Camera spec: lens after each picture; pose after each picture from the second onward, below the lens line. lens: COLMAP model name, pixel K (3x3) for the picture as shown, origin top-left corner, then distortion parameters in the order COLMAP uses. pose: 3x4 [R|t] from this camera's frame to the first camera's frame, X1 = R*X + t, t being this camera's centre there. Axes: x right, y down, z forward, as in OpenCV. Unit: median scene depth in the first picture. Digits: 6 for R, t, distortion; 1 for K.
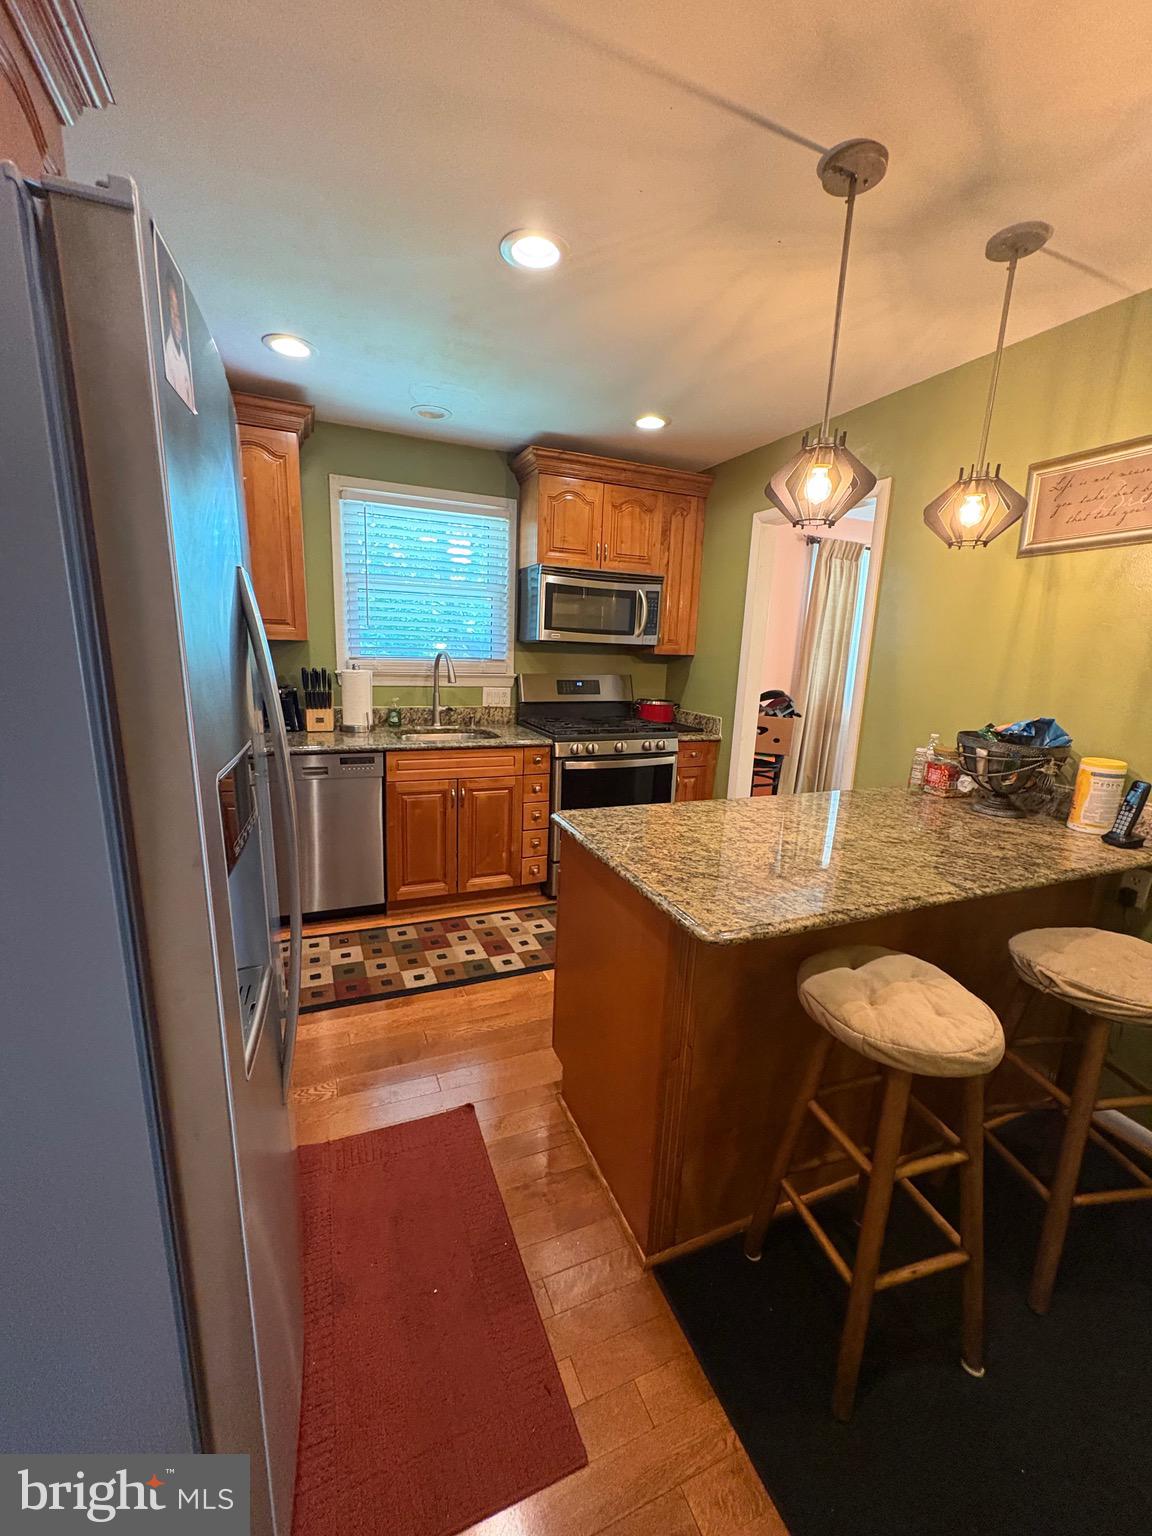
lens RADIAL K [[611.8, 0, 579.9], [0, 611.8, 774.0], [0, 0, 1]] dist [-0.002989, -0.000572]
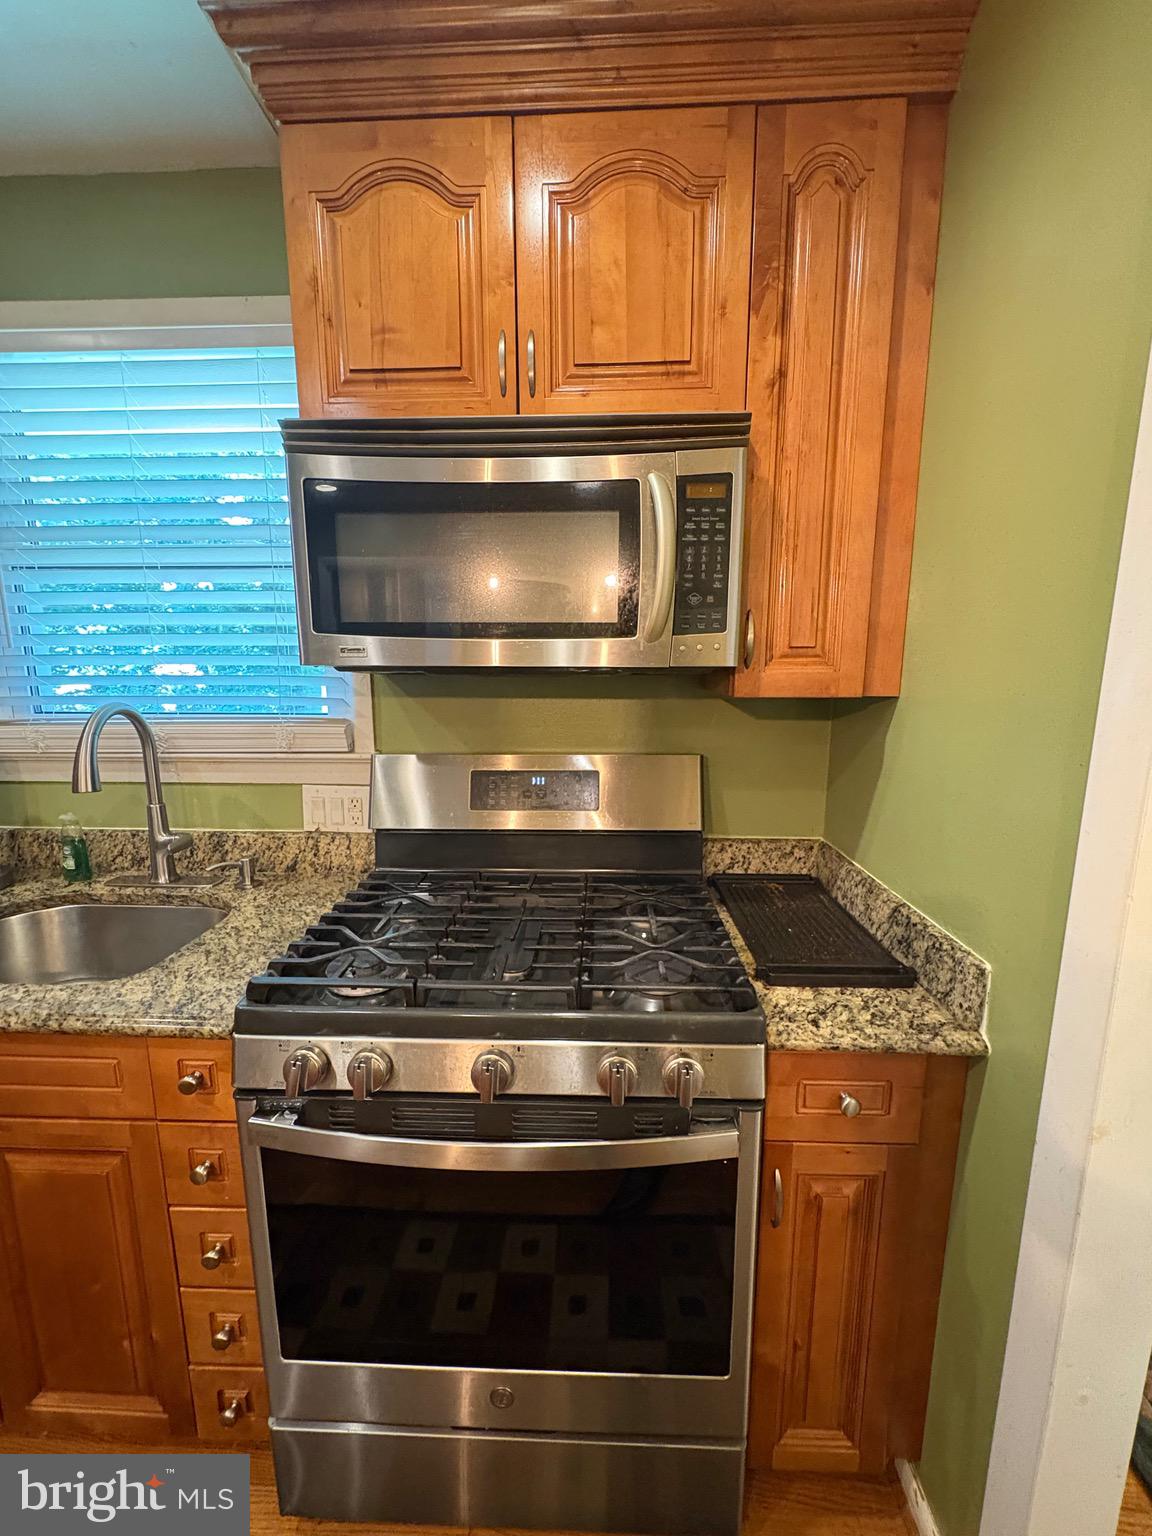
lens RADIAL K [[611.8, 0, 569.4], [0, 611.8, 767.8], [0, 0, 1]] dist [-0.002989, -0.000572]
pose [[0.900680, 0.032141, -0.433292, 0.183901], [-0.057792, 0.997261, -0.046157, -0.147008], [0.430621, 0.066613, 0.900071, 0.719401]]
